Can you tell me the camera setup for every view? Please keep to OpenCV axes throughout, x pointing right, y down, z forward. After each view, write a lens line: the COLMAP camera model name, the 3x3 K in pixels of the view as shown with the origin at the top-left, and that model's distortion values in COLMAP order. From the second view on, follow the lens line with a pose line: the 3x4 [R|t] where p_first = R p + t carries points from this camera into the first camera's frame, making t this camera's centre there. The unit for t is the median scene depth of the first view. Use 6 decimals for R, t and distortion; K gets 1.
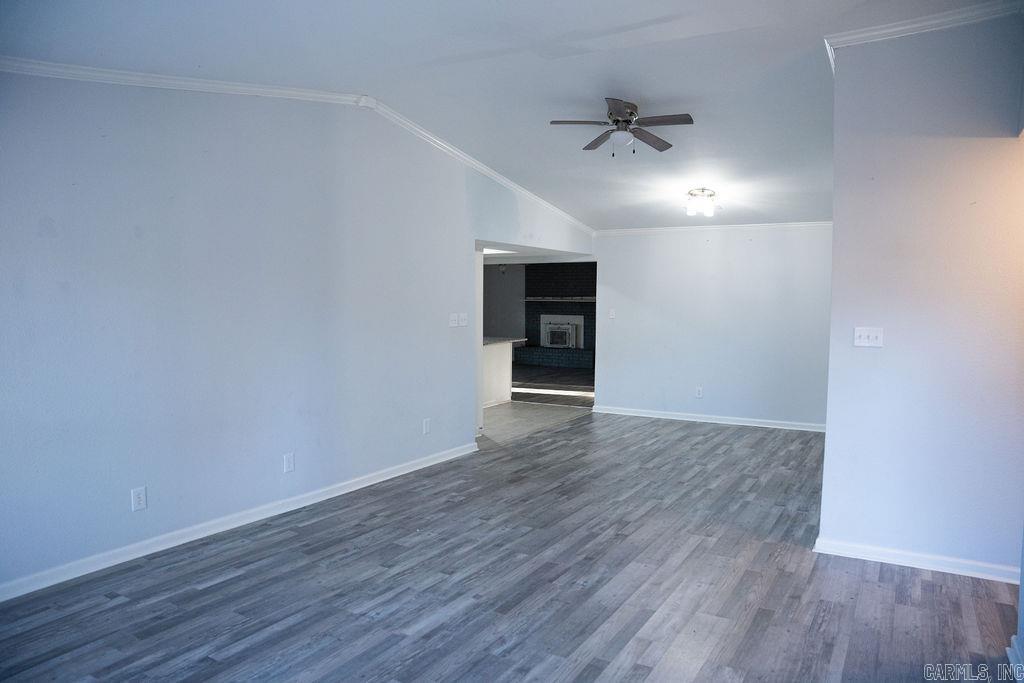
lens RADIAL K [[694.9, 0, 512.0], [0, 694.9, 341.5], [0, 0, 1]] dist [-0.180912, 0.128305]
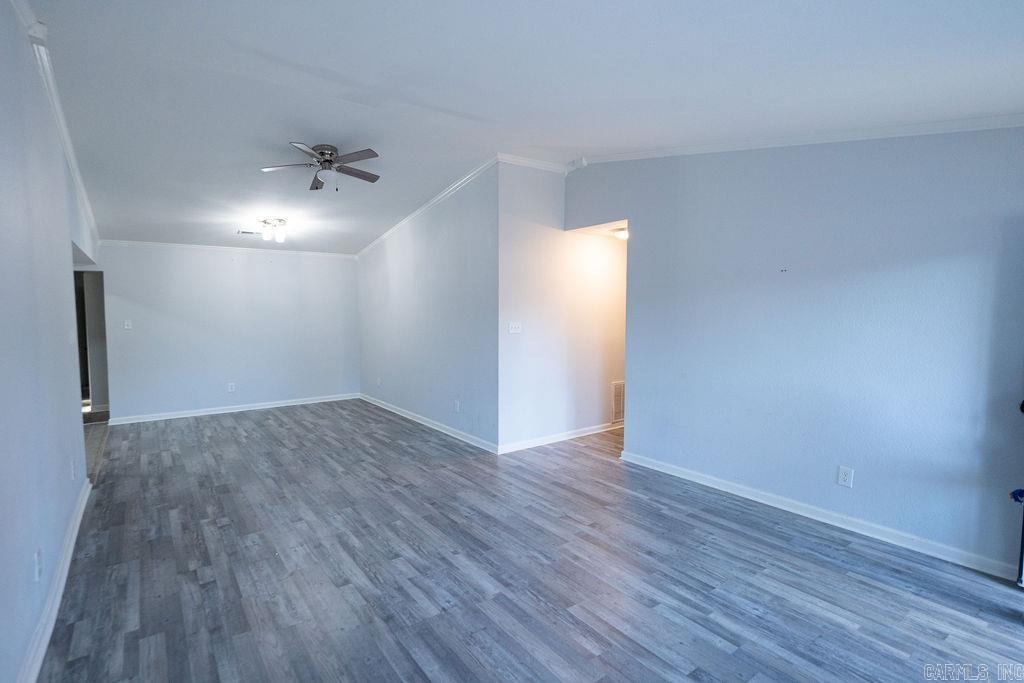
lens RADIAL K [[494.8, 0, 509.0], [0, 494.8, 341.3], [0, 0, 1]] dist [-0.012462, -0.000327]
pose [[0.378073, -0.065858, 0.923430, -0.602911], [0.061247, 0.997061, 0.046033, -0.028232], [-0.923748, 0.039154, 0.380995, 0.415396]]
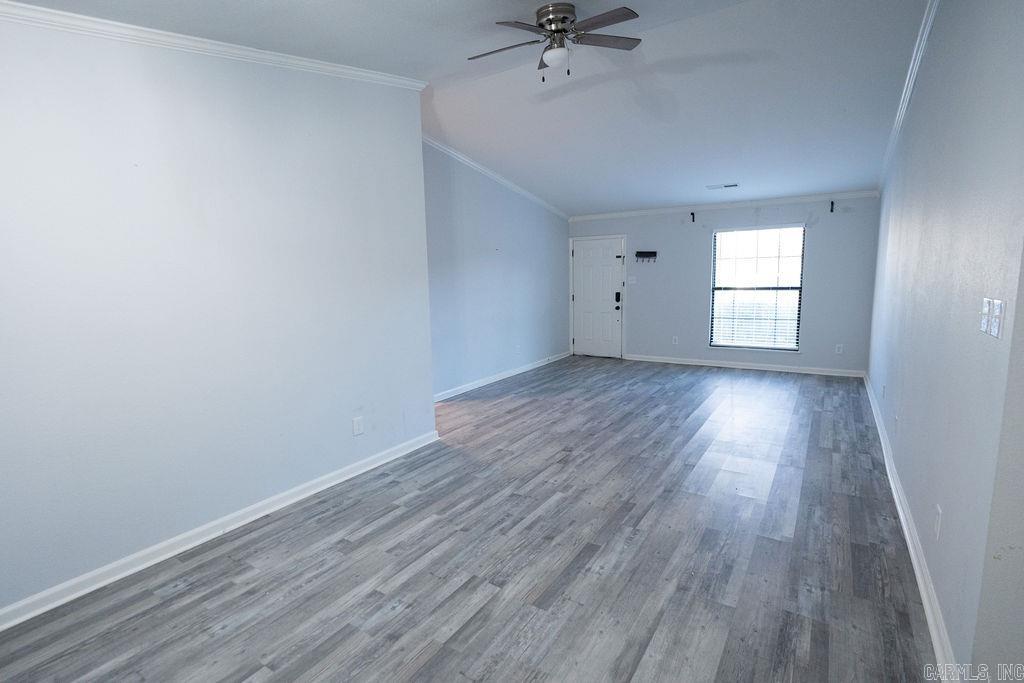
lens RADIAL K [[494.8, 0, 509.0], [0, 494.8, 341.3], [0, 0, 1]] dist [-0.012462, -0.000327]
pose [[-0.999163, 0.014762, 0.038157, 0.219296], [0.022118, 0.979501, 0.200222, -0.104065], [-0.034419, 0.200898, -0.979007, 1.779155]]
